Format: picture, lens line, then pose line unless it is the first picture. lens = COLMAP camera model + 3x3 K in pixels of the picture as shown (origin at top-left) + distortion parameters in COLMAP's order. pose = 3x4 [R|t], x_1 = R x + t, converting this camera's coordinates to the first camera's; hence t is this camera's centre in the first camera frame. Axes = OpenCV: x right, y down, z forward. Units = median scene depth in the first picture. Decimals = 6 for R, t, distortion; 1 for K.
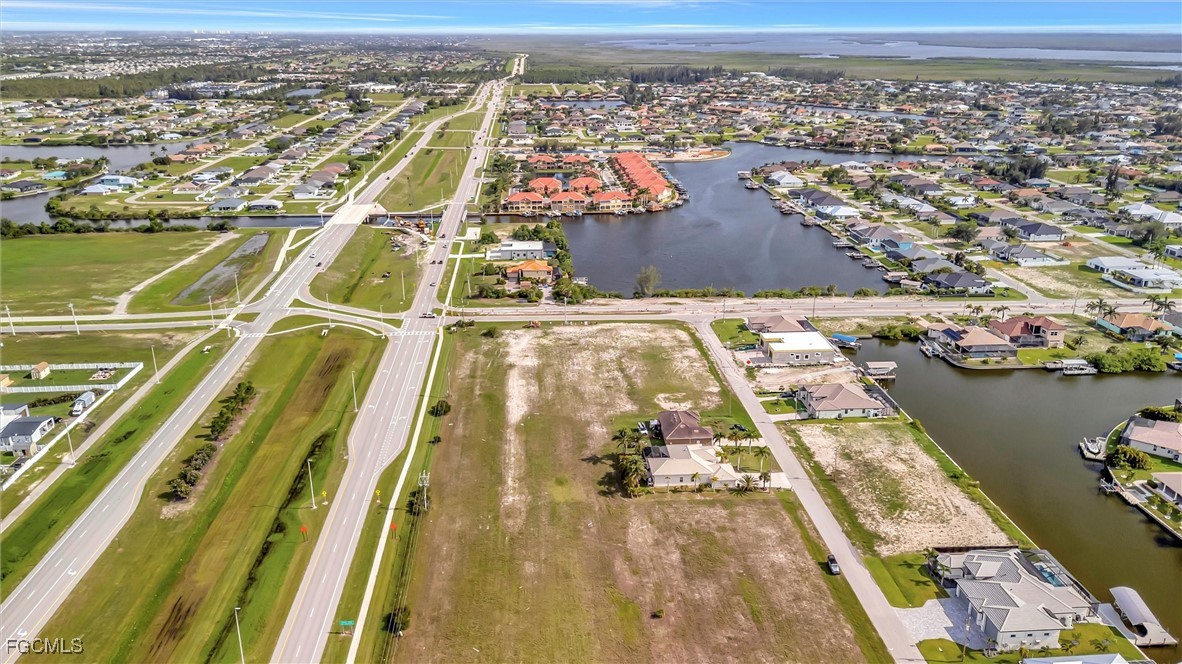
lens RADIAL K [[862.9, 0, 611.0], [0, 862.9, 332.8], [0, 0, 1]] dist [0.102171, -0.102266]
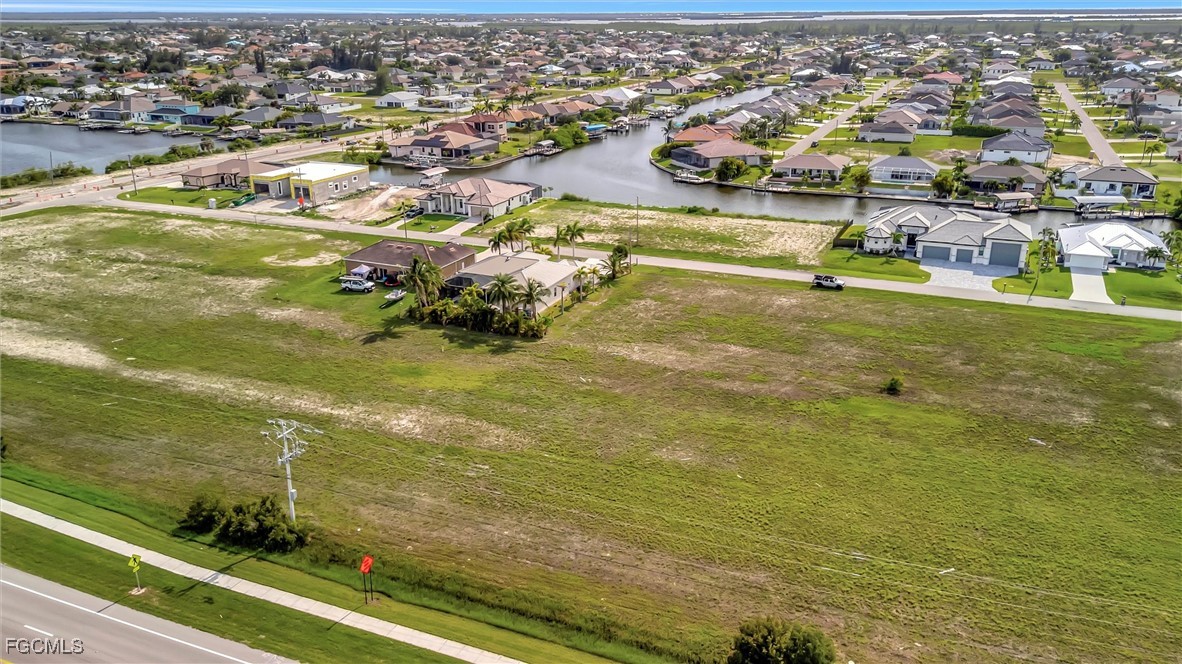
lens RADIAL K [[876.1, 0, 589.8], [0, 876.1, 335.6], [0, 0, 1]] dist [0.072553, -0.079851]
pose [[0.475908, -0.310919, 0.822703, -0.288722], [0.294804, 0.937705, 0.183846, 0.066742], [-0.828615, 0.155042, 0.537922, 0.467492]]
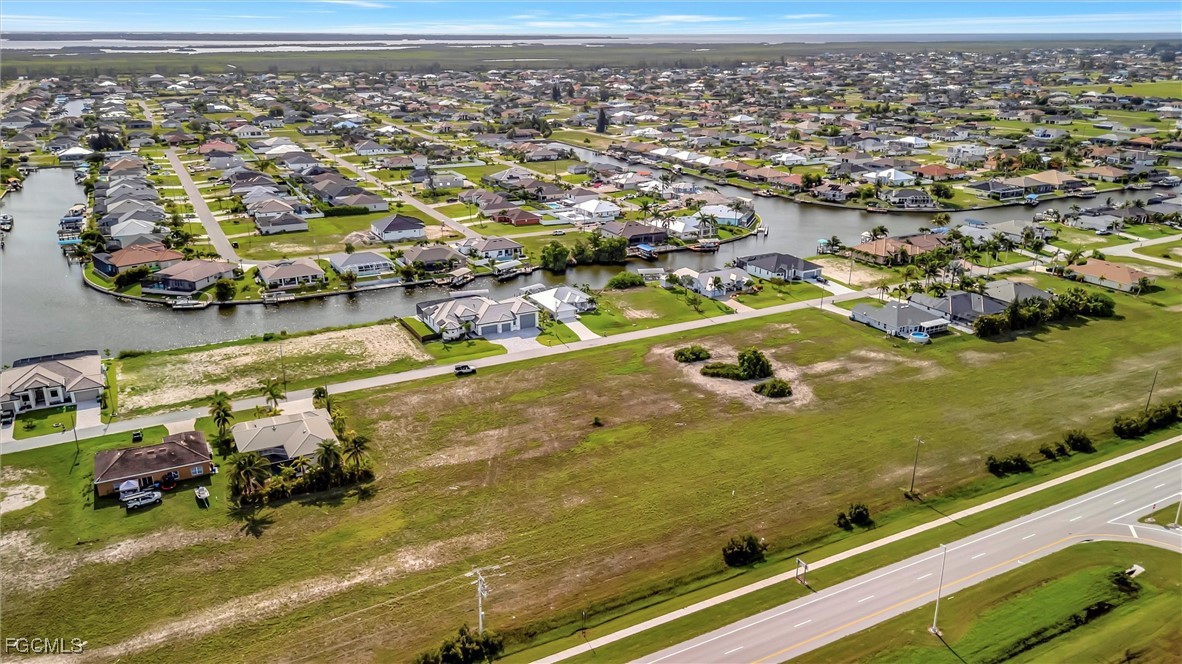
lens RADIAL K [[864.3, 0, 589.6], [0, 864.3, 334.8], [0, 0, 1]] dist [0.078913, -0.089370]
pose [[-0.387606, -0.308037, 0.868835, -0.438628], [0.299128, 0.849485, 0.434624, -0.115296], [-0.871943, 0.428356, -0.237123, 0.666855]]
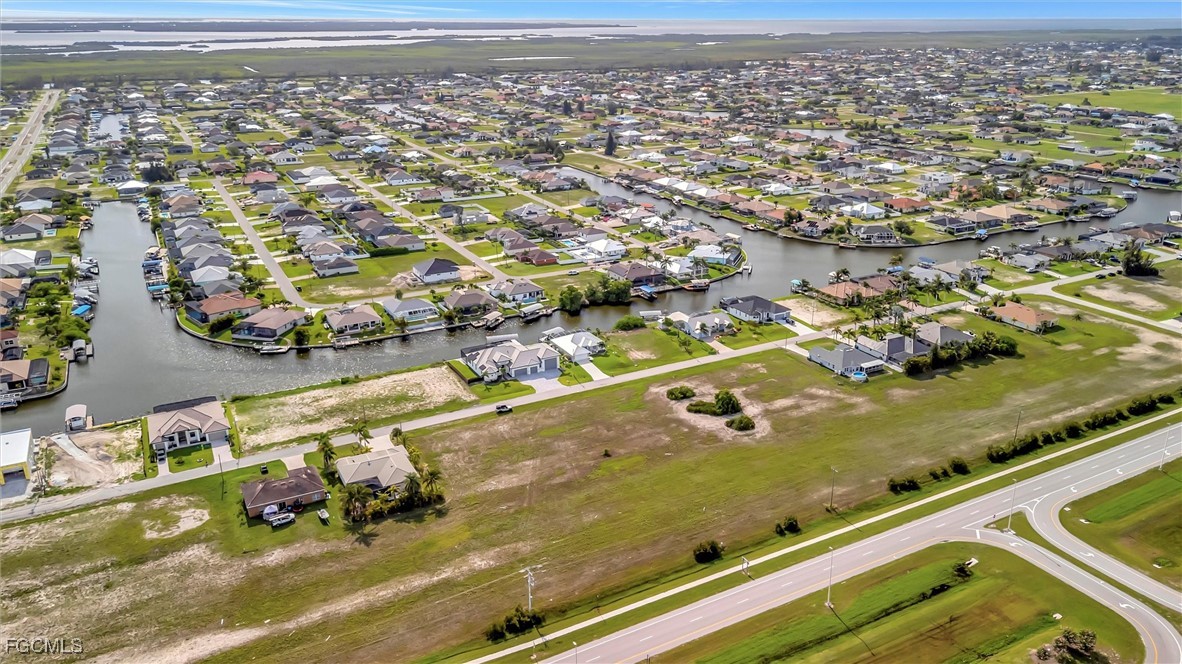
lens RADIAL K [[859.1, 0, 615.4], [0, 859.1, 326.8], [0, 0, 1]] dist [0.077930, -0.085672]
pose [[-0.405019, -0.311011, 0.859786, -0.579645], [0.298588, 0.843817, 0.445890, -0.244042], [-0.864179, 0.437316, -0.248898, 0.684707]]
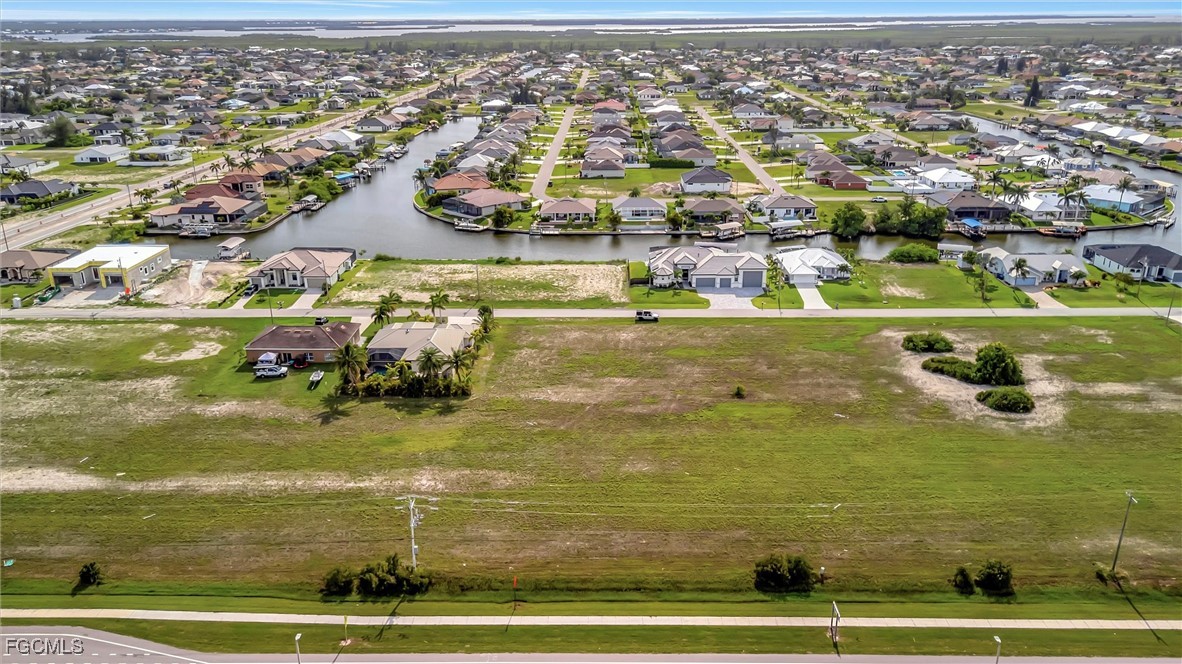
lens RADIAL K [[864.3, 0, 589.6], [0, 864.3, 334.8], [0, 0, 1]] dist [0.078913, -0.089370]
pose [[0.105555, -0.346697, 0.932019, -0.403767], [0.331953, 0.895777, 0.295620, -0.014661], [-0.937372, 0.278182, 0.209640, 0.522749]]
